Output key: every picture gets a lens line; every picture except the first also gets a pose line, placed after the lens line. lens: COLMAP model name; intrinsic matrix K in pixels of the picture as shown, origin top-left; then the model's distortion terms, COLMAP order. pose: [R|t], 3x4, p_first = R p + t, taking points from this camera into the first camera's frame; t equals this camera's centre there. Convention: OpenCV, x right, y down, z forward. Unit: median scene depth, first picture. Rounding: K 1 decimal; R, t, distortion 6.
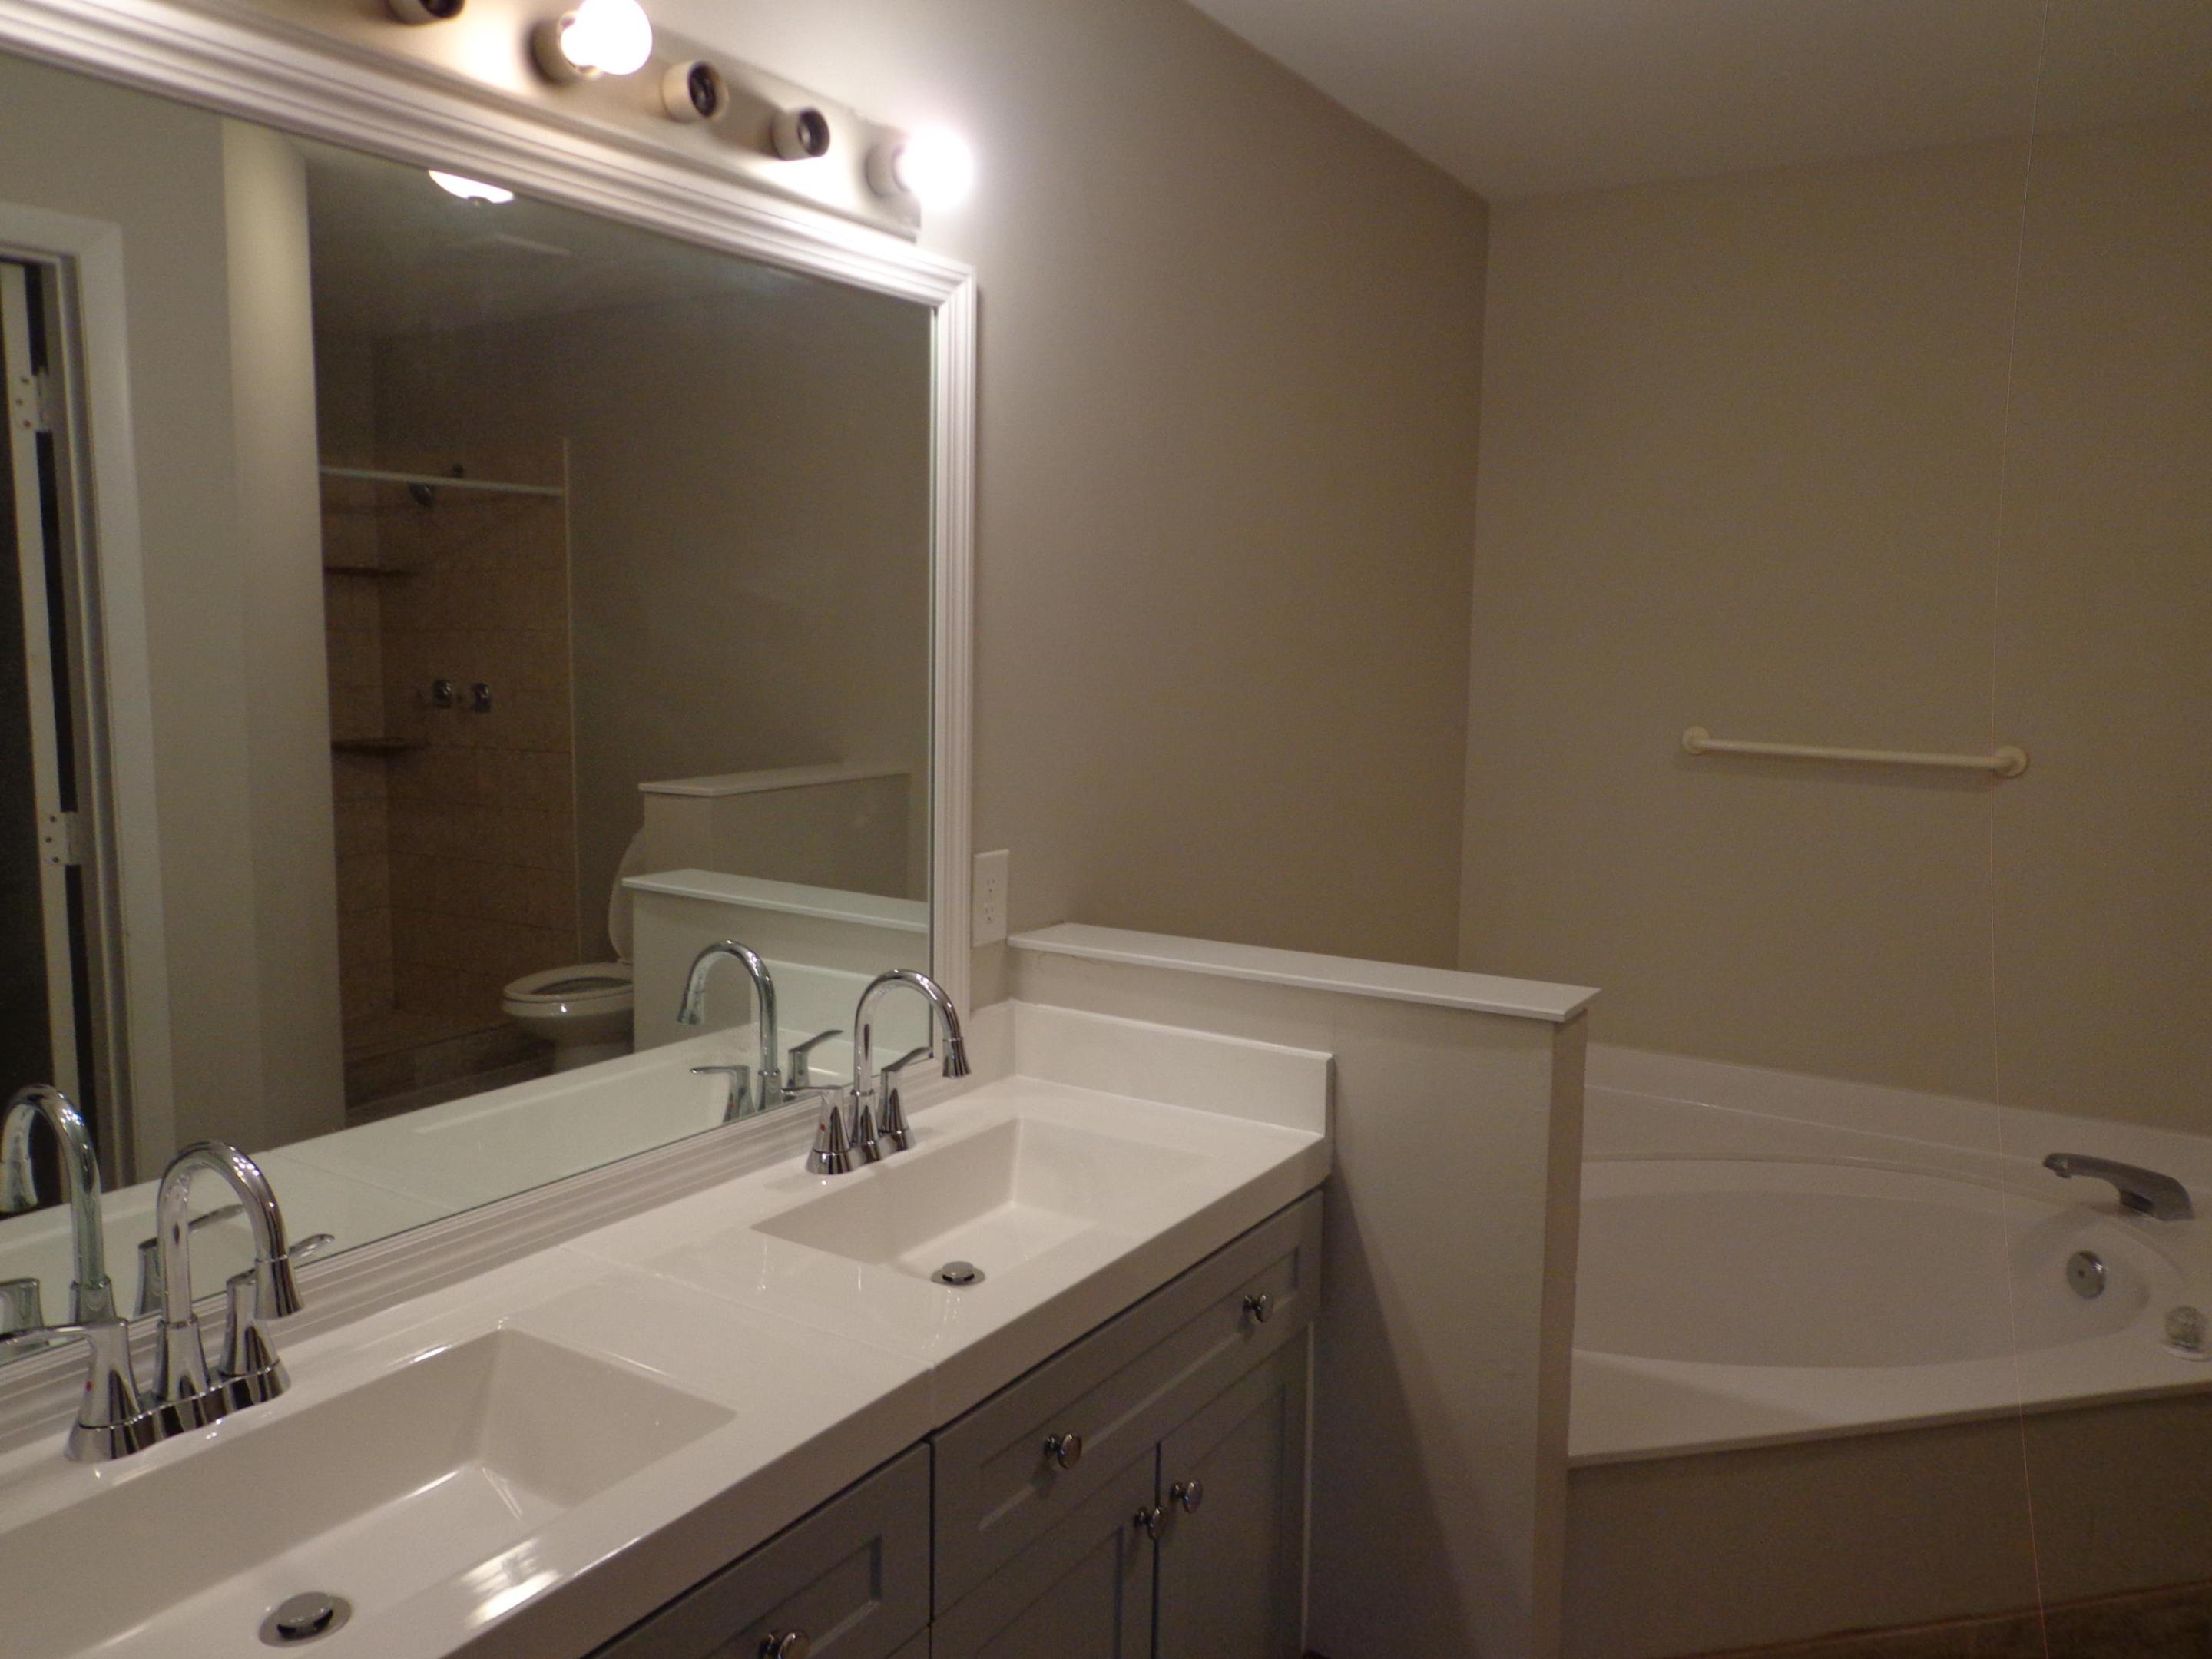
lens RADIAL K [[1602.5, 0, 1114.5], [0, 1602.5, 840.0], [0, 0, 1]] dist [-0.020082, 0.011146]
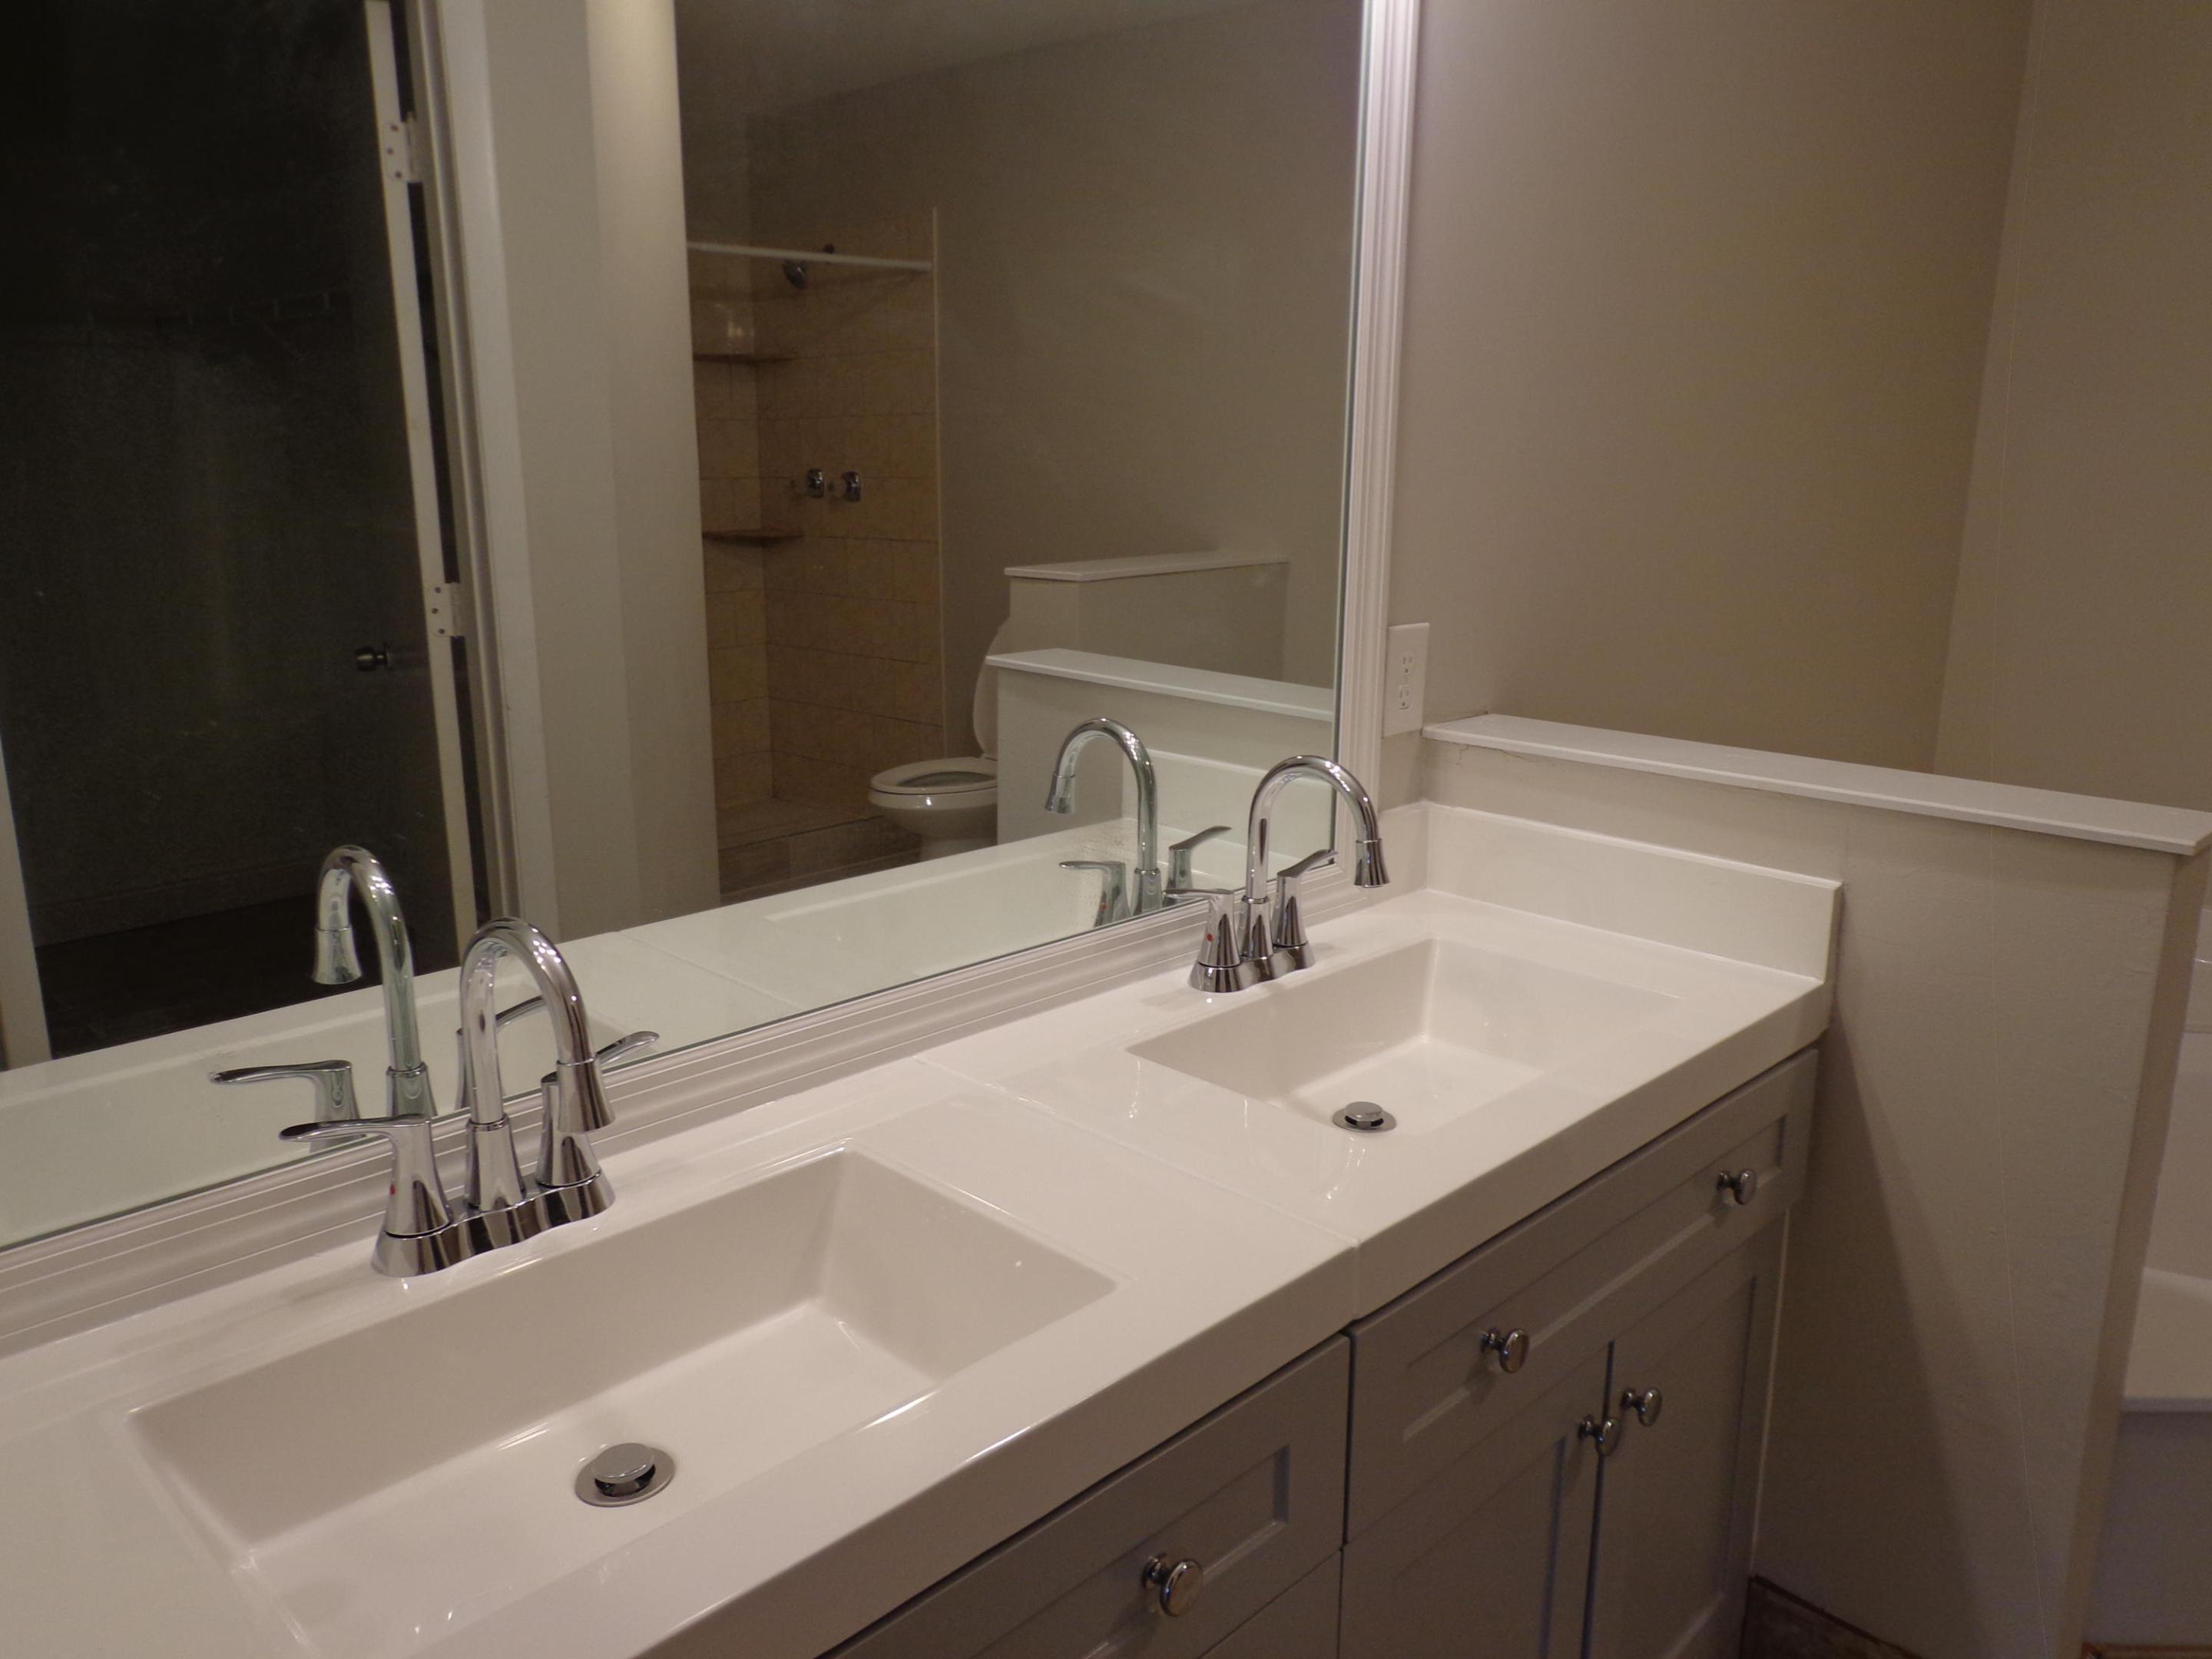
lens RADIAL K [[1602.5, 0, 1121.4], [0, 1602.5, 835.9], [0, 0, 1]] dist [-0.020082, 0.011146]
pose [[0.976574, 0.040860, -0.211268, -0.047553], [-0.016733, 0.993253, 0.114754, 0.026770], [0.214532, -0.108531, 0.970668, 0.156436]]
